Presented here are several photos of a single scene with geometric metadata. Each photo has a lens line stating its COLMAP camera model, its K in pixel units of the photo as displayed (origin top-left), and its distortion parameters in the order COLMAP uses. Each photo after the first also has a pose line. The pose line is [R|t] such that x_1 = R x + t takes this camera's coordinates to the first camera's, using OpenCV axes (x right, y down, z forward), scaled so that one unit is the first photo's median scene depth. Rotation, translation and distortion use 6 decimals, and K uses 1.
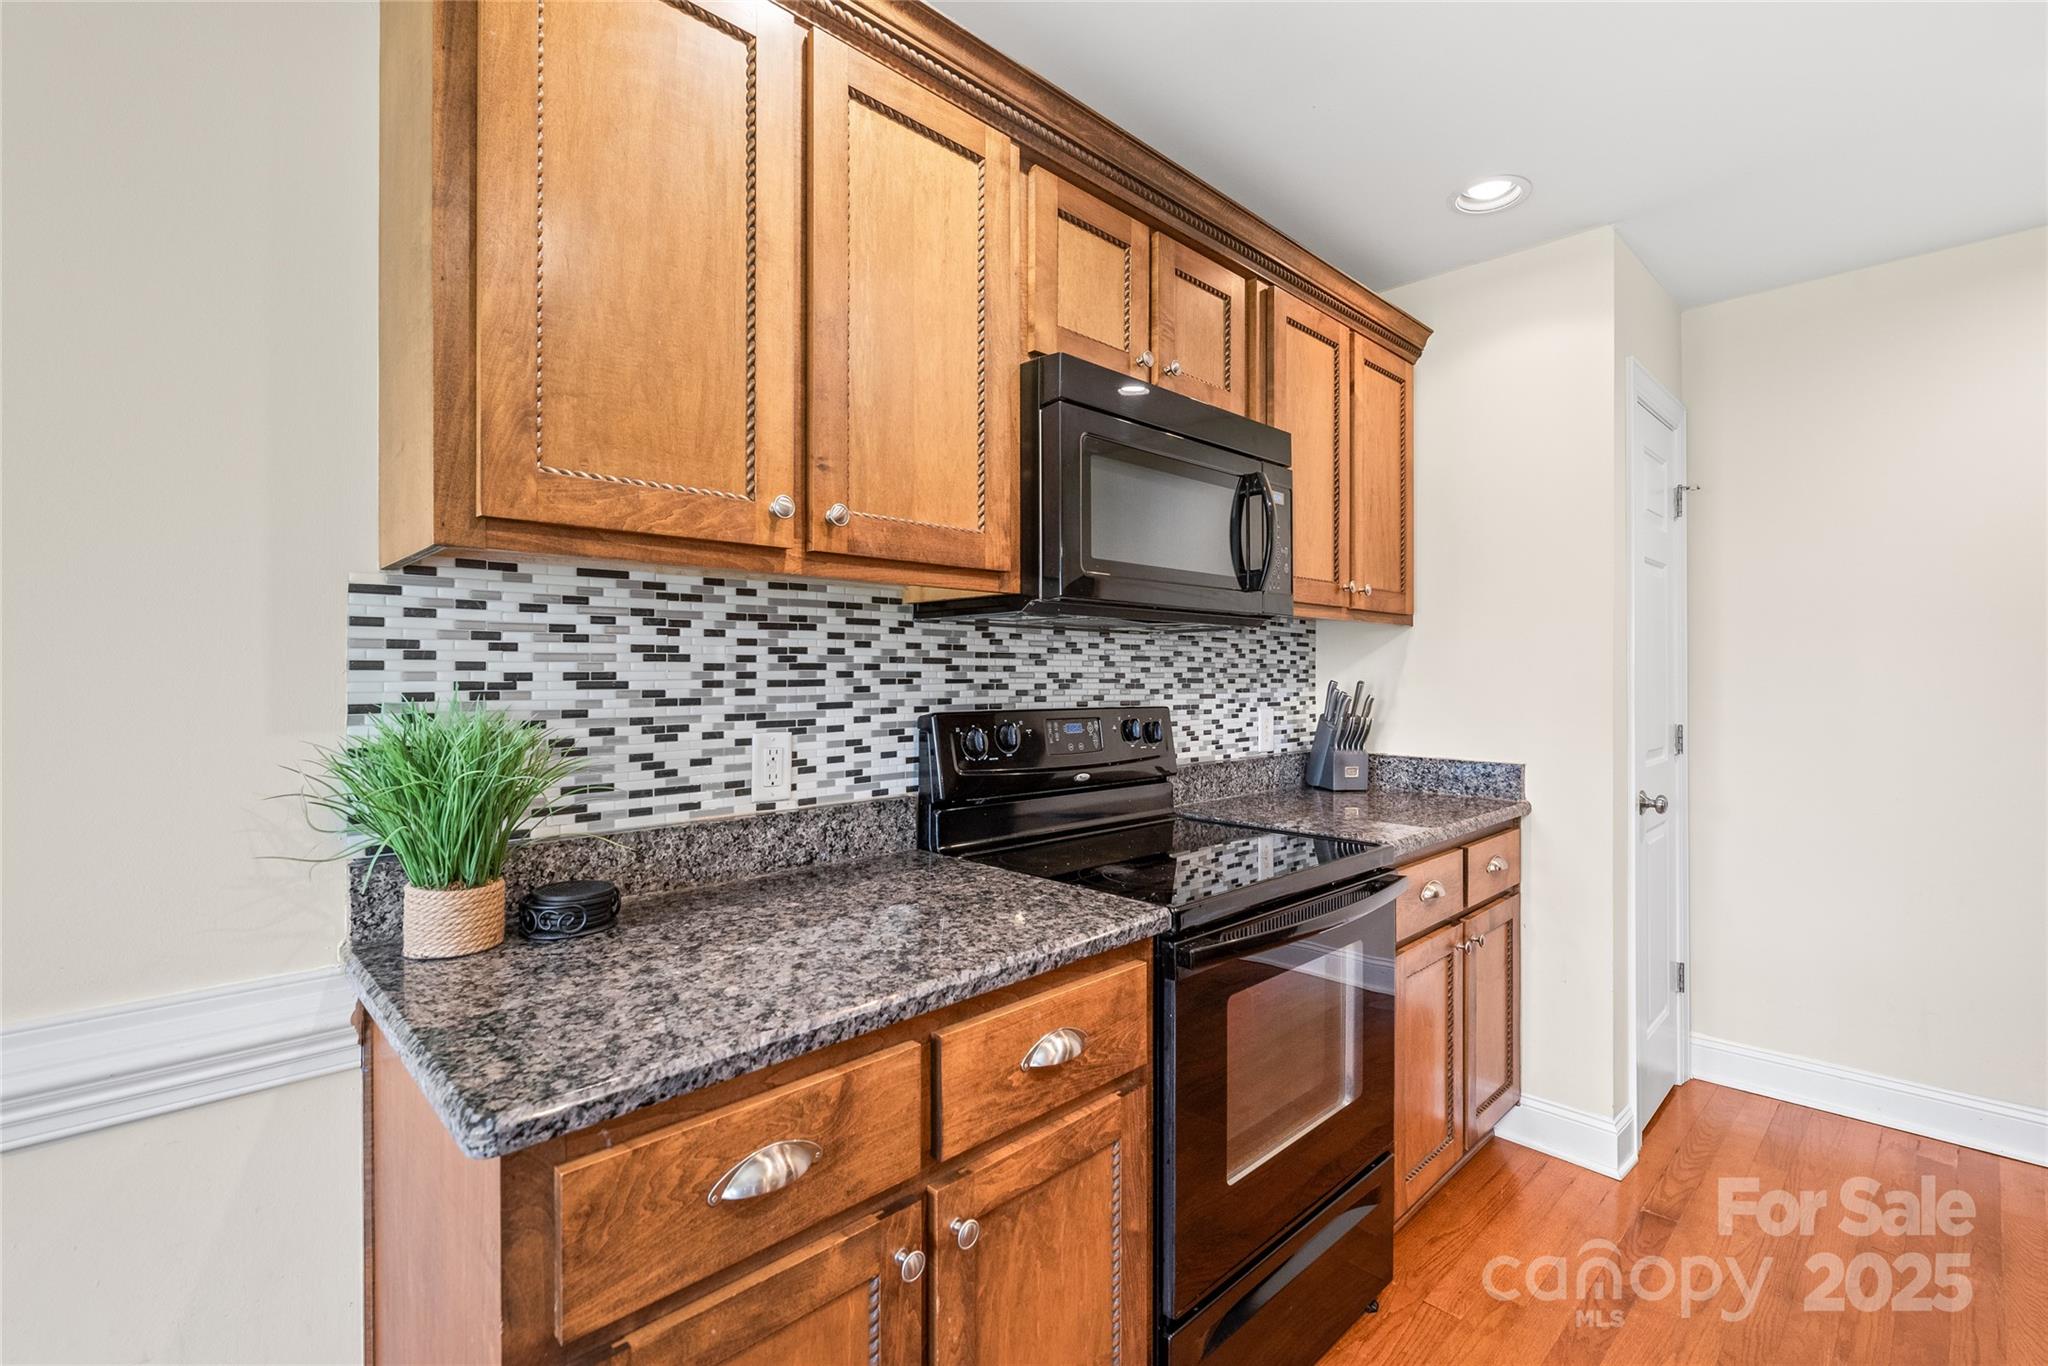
lens RADIAL K [[912.6, 0, 1023.8], [0, 912.6, 671.9], [0, 0, 1]] dist [-0.000667, -0.000042]
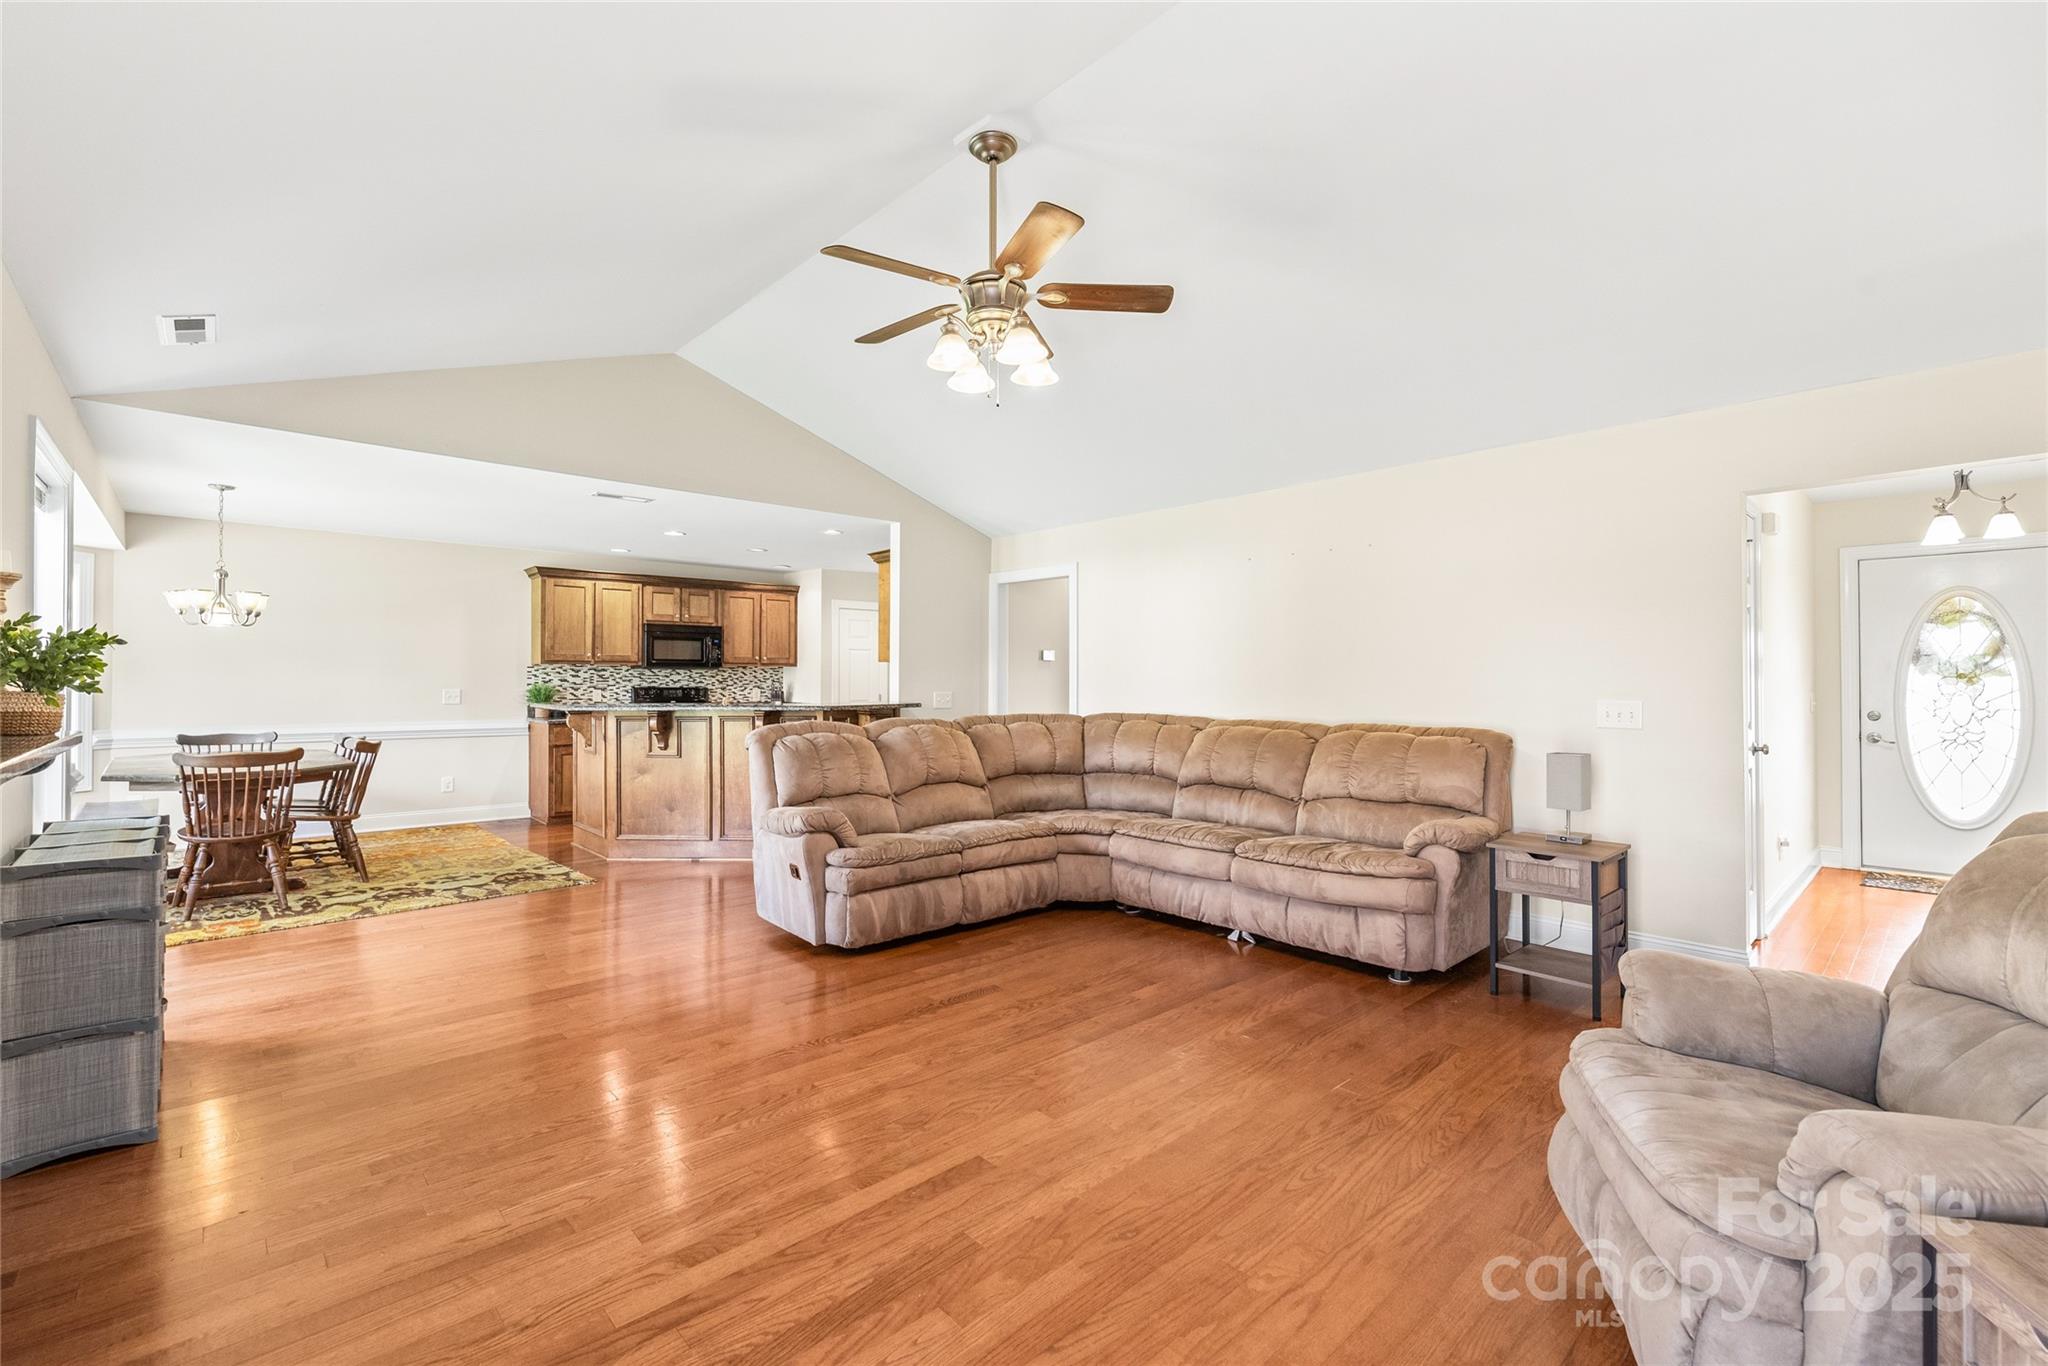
lens RADIAL K [[868.0, 0, 1032.4], [0, 868.0, 677.1], [0, 0, 1]] dist [-0.002456, -0.000171]
pose [[0.999946, 0.002609, -0.010102, 2.346478], [-0.002618, 0.999996, -0.000880, -0.014423], [0.010100, 0.000906, 0.999949, -4.109547]]
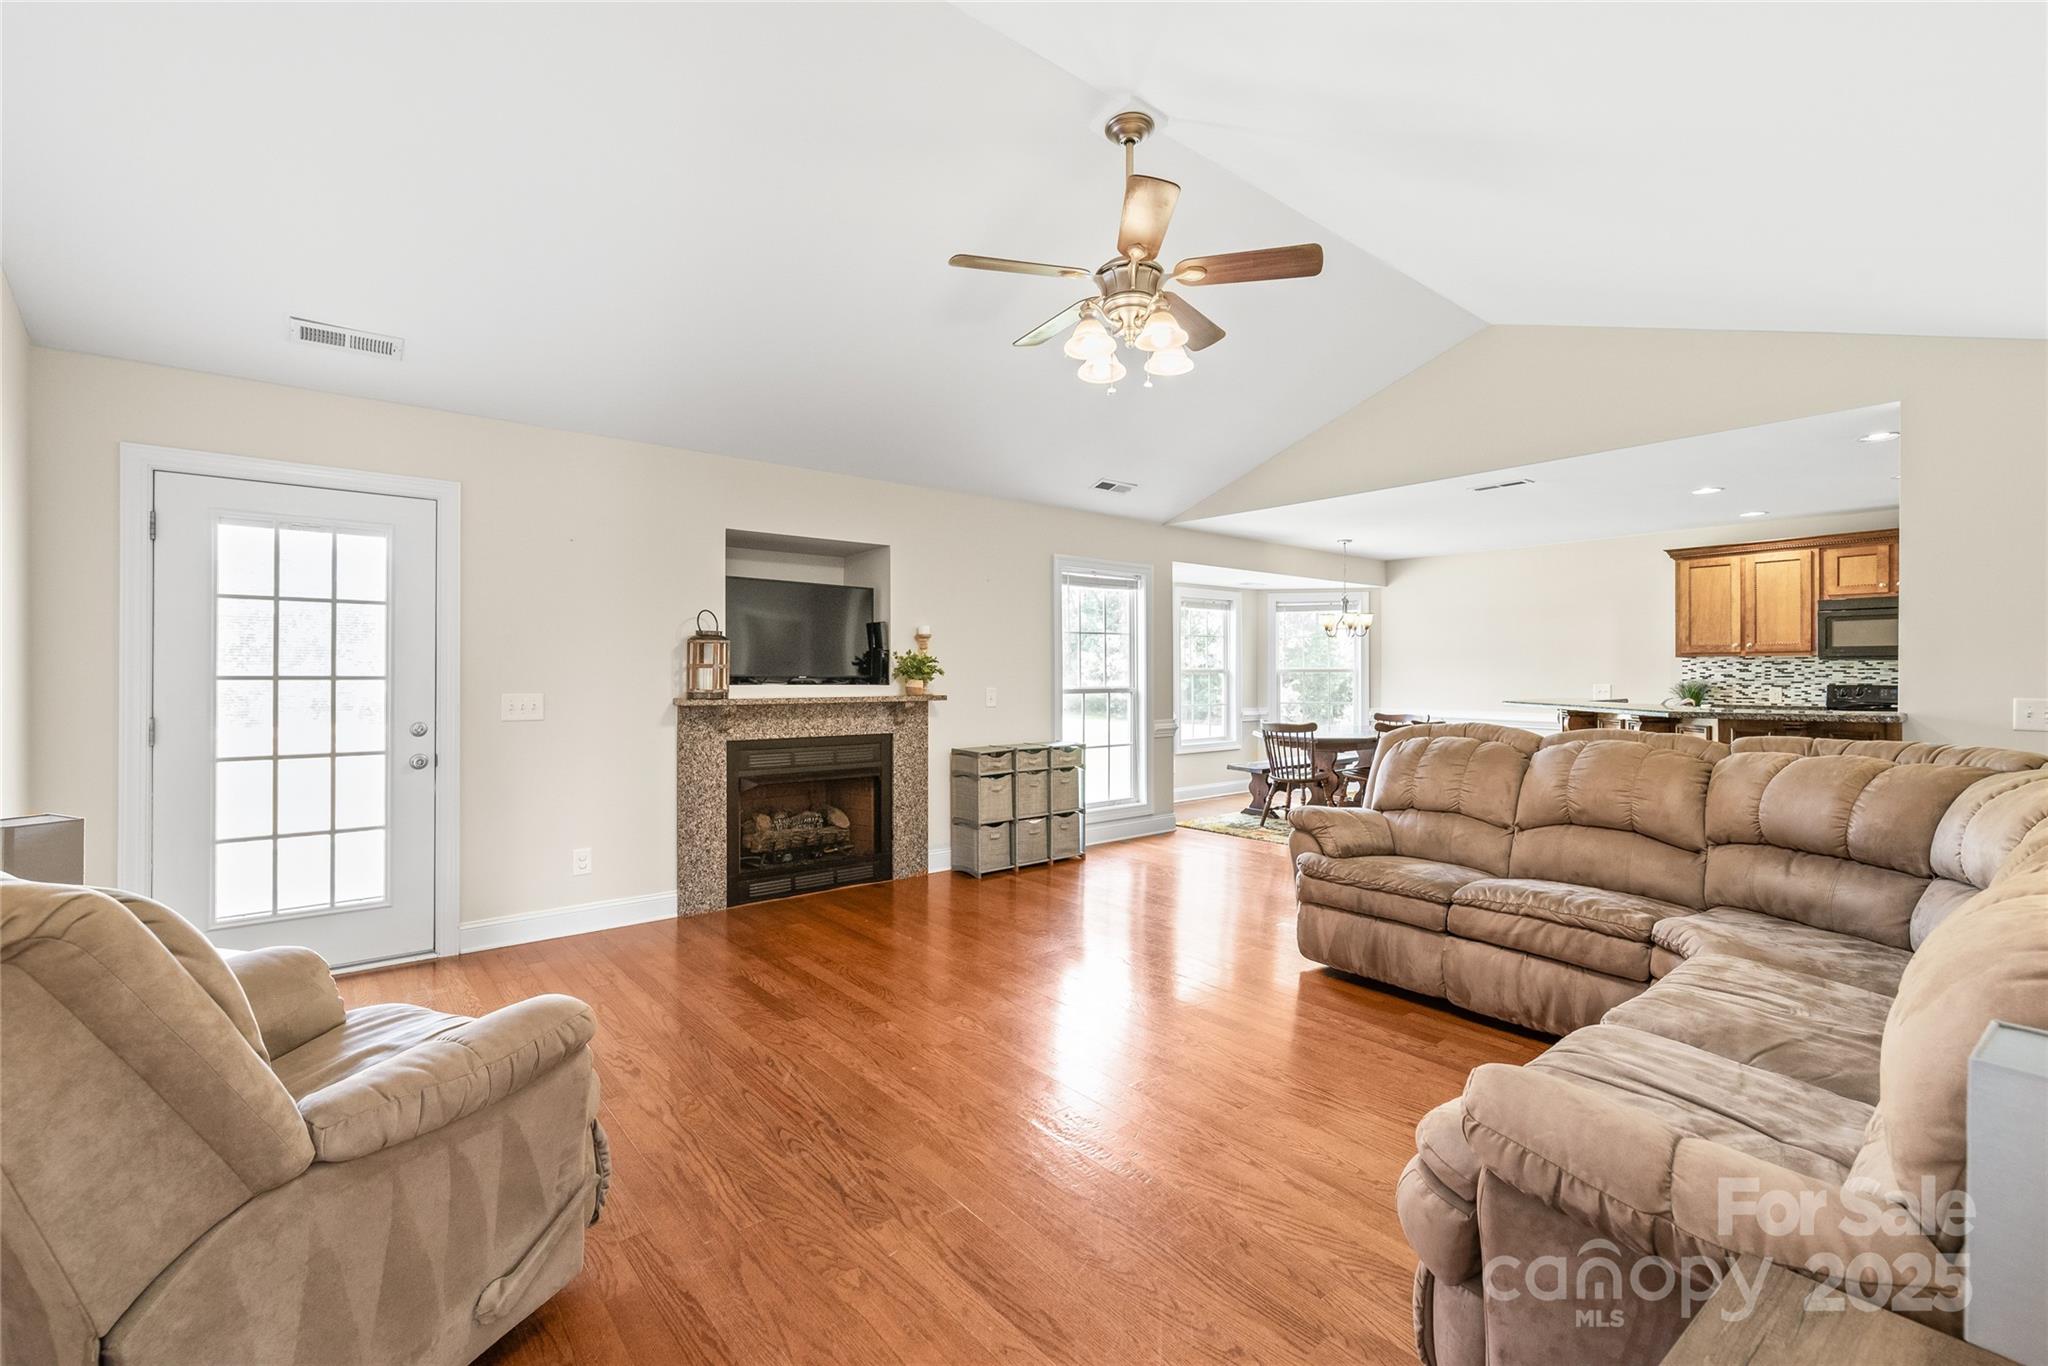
lens RADIAL K [[897.8, 0, 1032.3], [0, 897.8, 669.9], [0, 0, 1]] dist [0.000063, -0.000065]
pose [[-0.065501, -0.002769, -0.997849, 4.214451], [0.001475, 0.999995, -0.002872, -0.012894], [0.997851, -0.001660, -0.065497, -2.264060]]
